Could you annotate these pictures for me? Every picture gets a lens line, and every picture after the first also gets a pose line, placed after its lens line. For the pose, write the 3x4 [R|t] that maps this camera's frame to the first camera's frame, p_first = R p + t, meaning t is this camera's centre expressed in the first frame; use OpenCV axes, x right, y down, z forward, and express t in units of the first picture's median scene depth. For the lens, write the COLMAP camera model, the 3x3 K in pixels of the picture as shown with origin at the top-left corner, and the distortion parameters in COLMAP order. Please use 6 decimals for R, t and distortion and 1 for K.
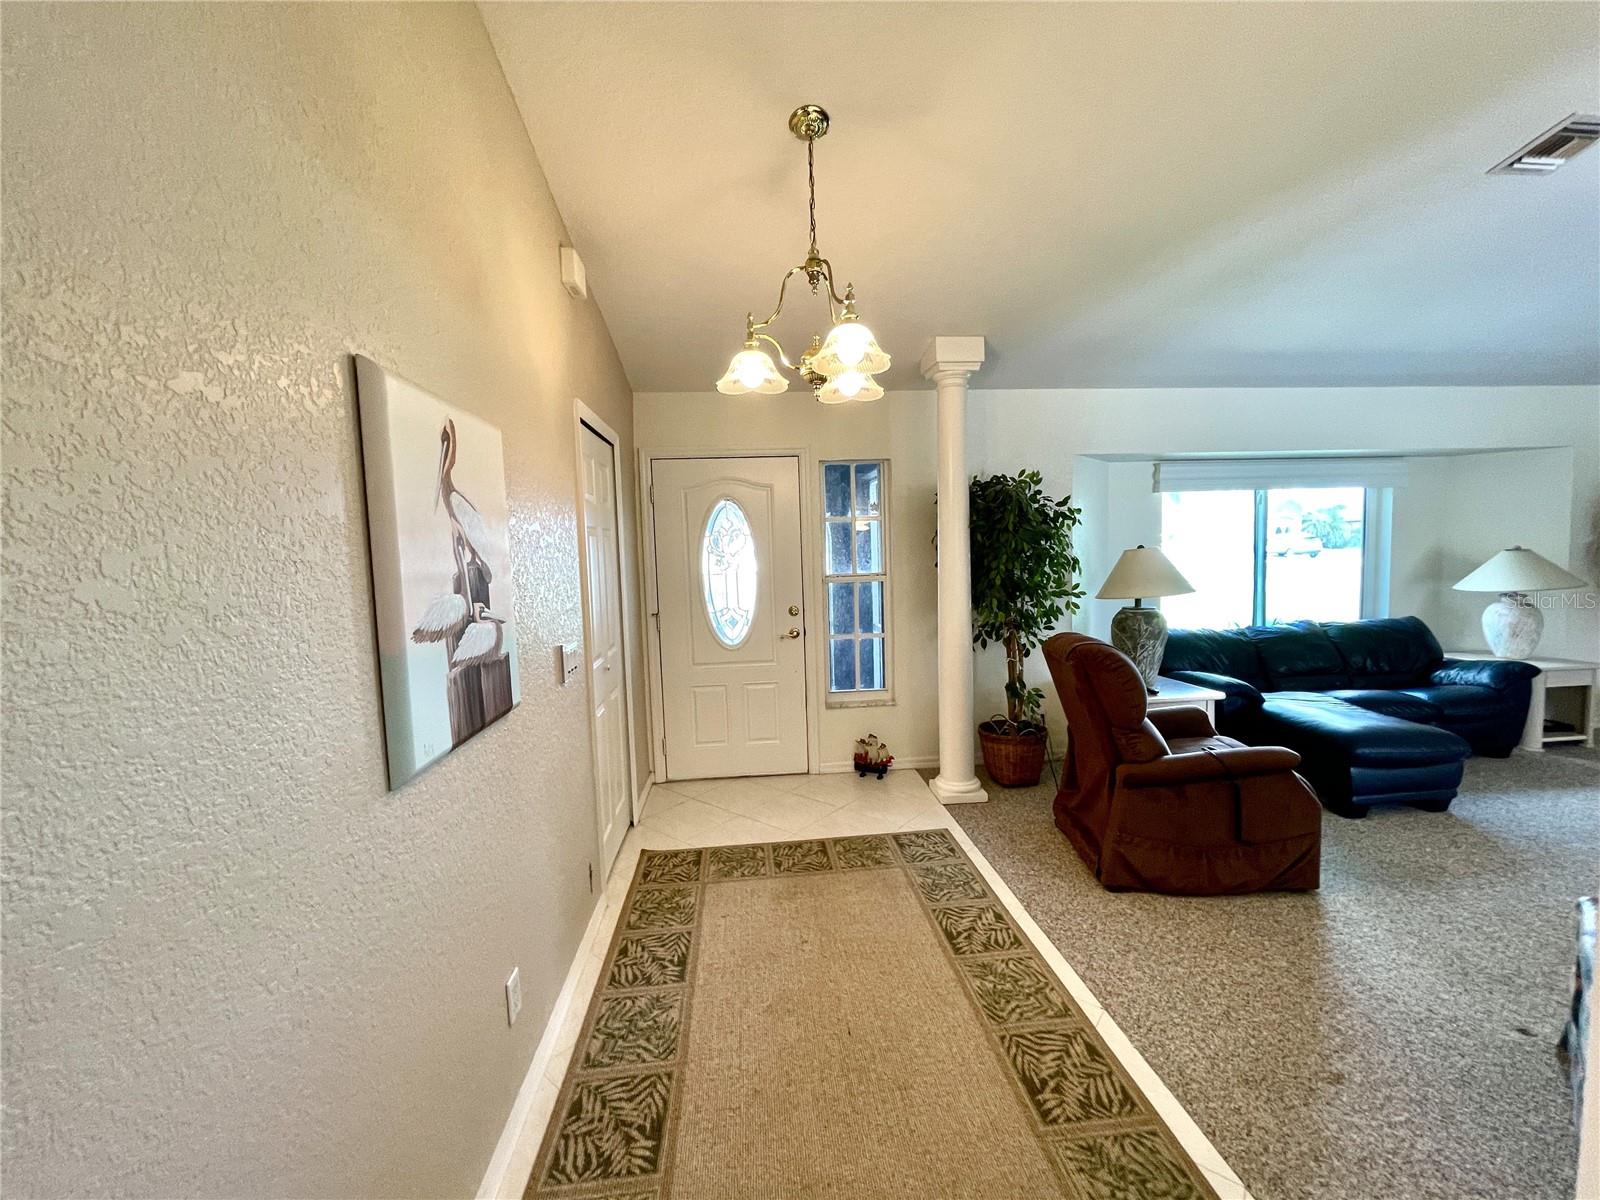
lens RADIAL K [[645.7, 0, 798.2], [0, 645.7, 596.7], [0, 0, 1]] dist [-0.000780, -0.000348]
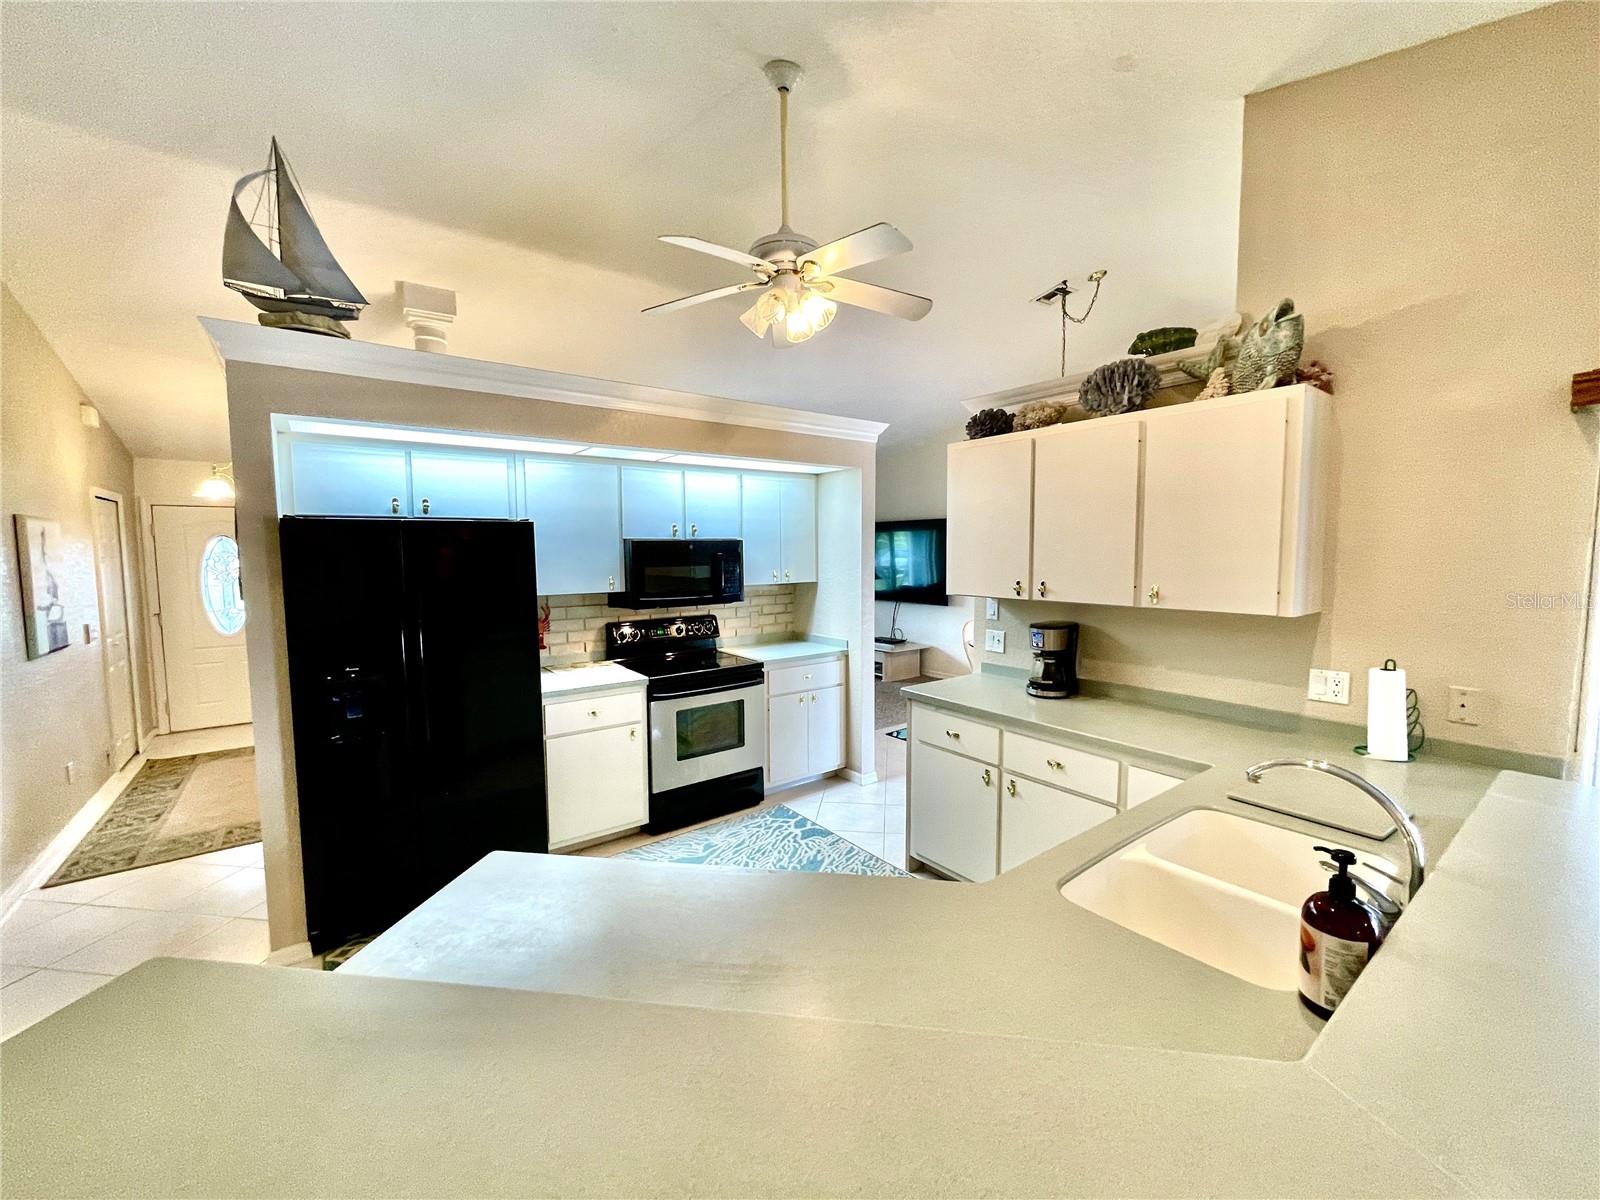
lens RADIAL K [[645.7, 0, 796.4], [0, 645.7, 600.6], [0, 0, 1]] dist [-0.000780, -0.000348]
pose [[0.848805, -0.014330, 0.528512, 0.250918], [0.021099, 0.999754, -0.006778, 0.039510], [-0.528285, 0.016904, 0.848899, -1.069485]]
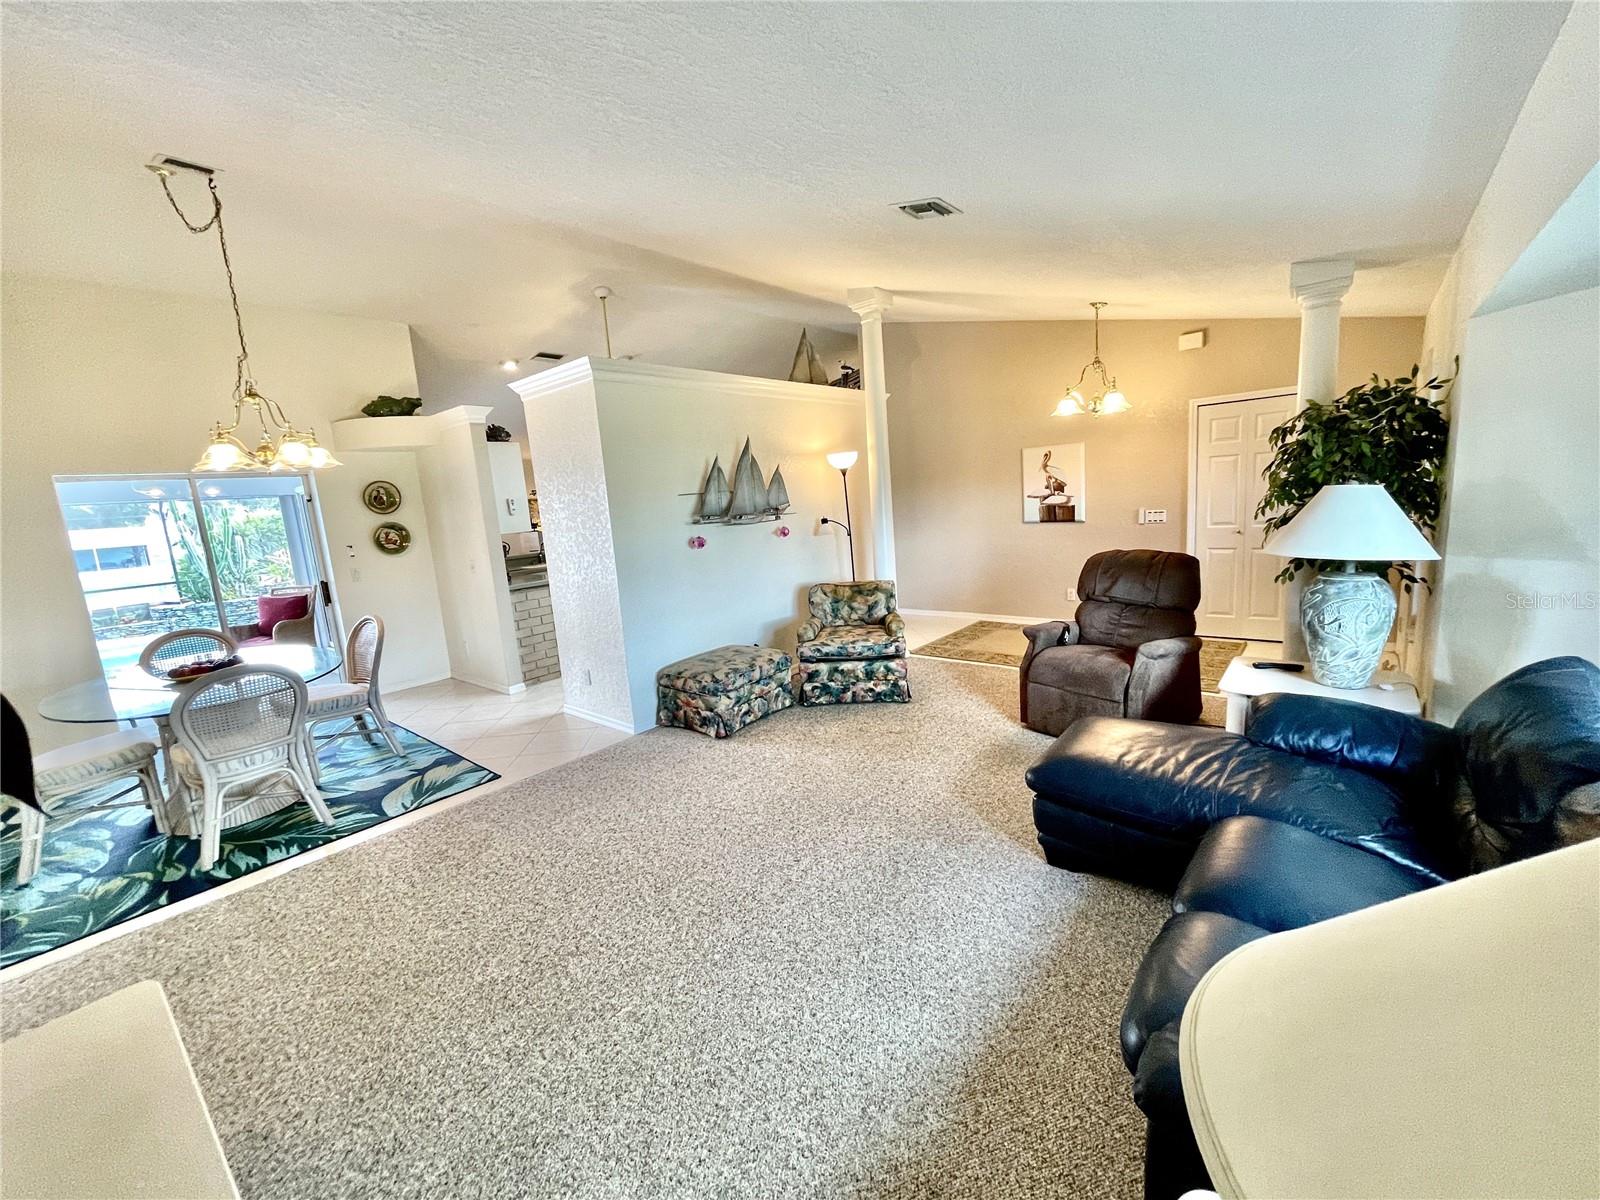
lens RADIAL K [[645.7, 0, 796.1], [0, 645.7, 597.7], [0, 0, 1]] dist [-0.000780, -0.000348]
pose [[-0.712467, 0.192193, -0.674873, 1.545086], [0.039474, 0.971214, 0.234914, -0.155621], [0.700595, 0.140728, -0.699544, 1.181464]]
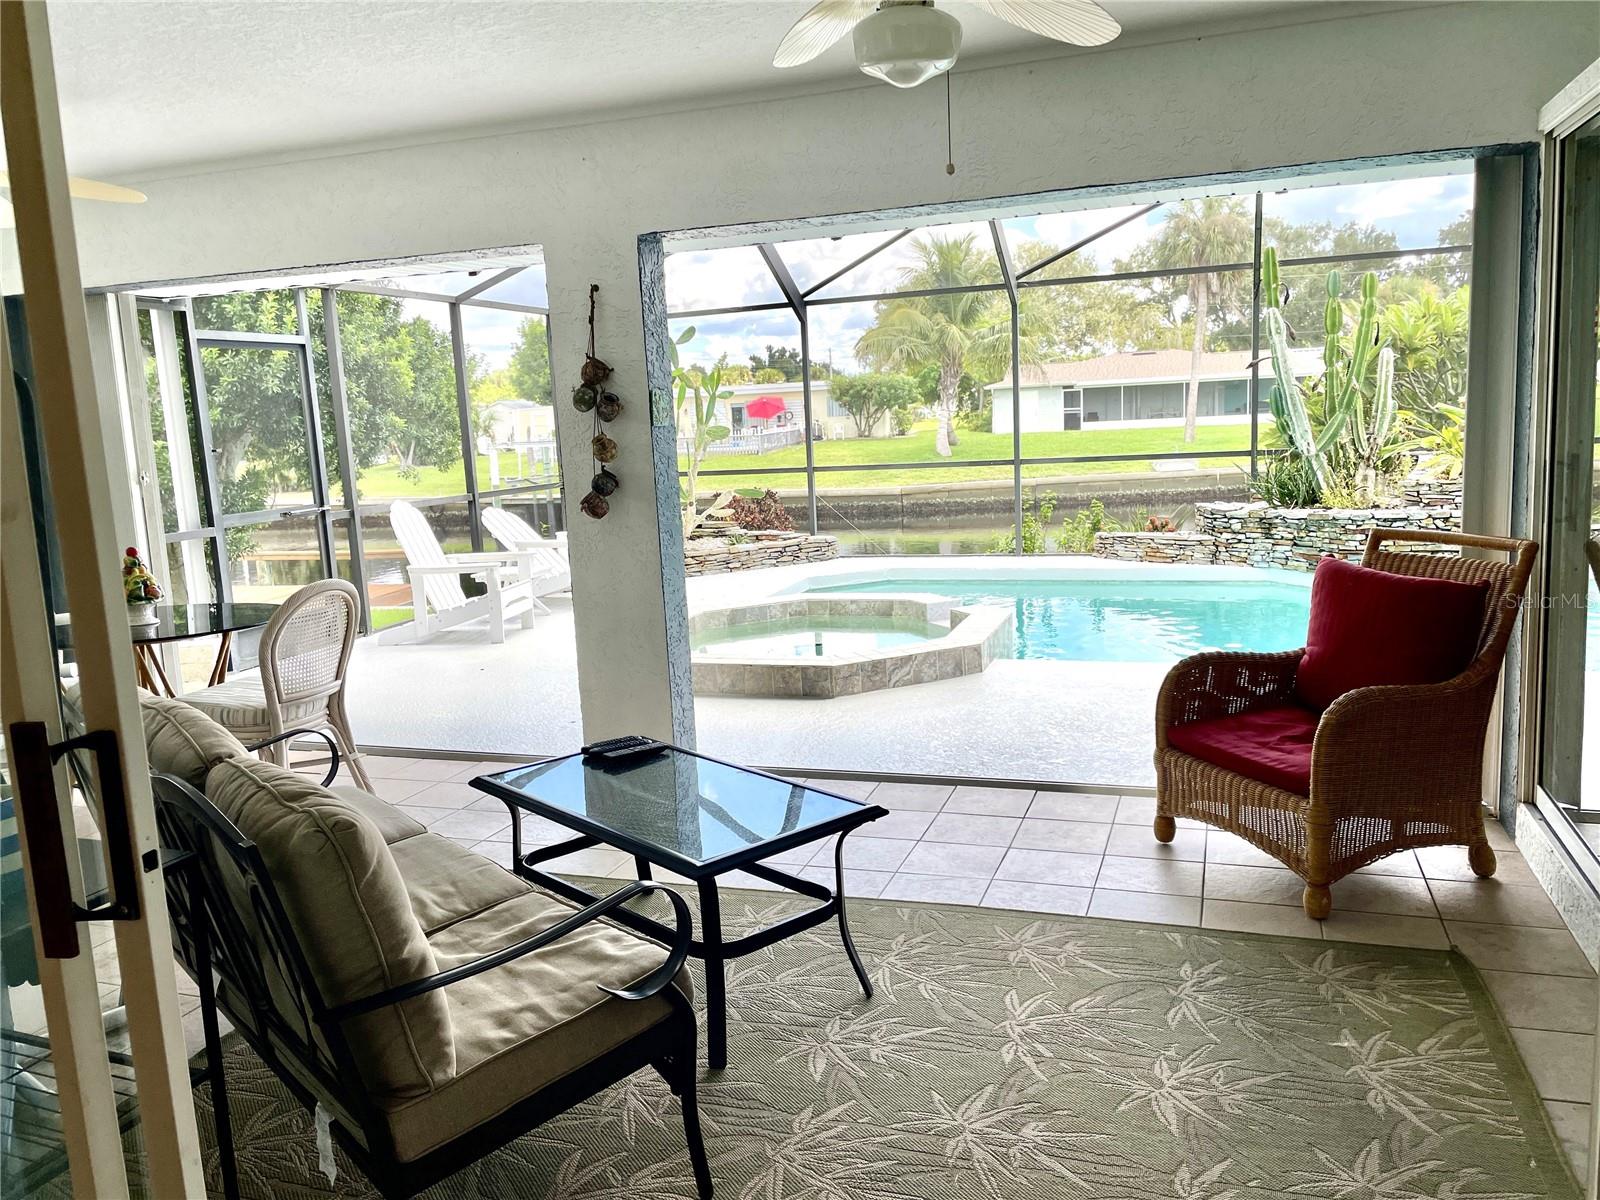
lens RADIAL K [[1211.6, 0, 799.5], [0, 1211.6, 595.9], [0, 0, 1]] dist [0.048639, 0.001232]
pose [[-0.910589, 0.016162, 0.412997, 1.343880], [0.113103, 0.970838, 0.211381, 0.042430], [-0.397537, 0.239192, -0.885862, -0.514925]]
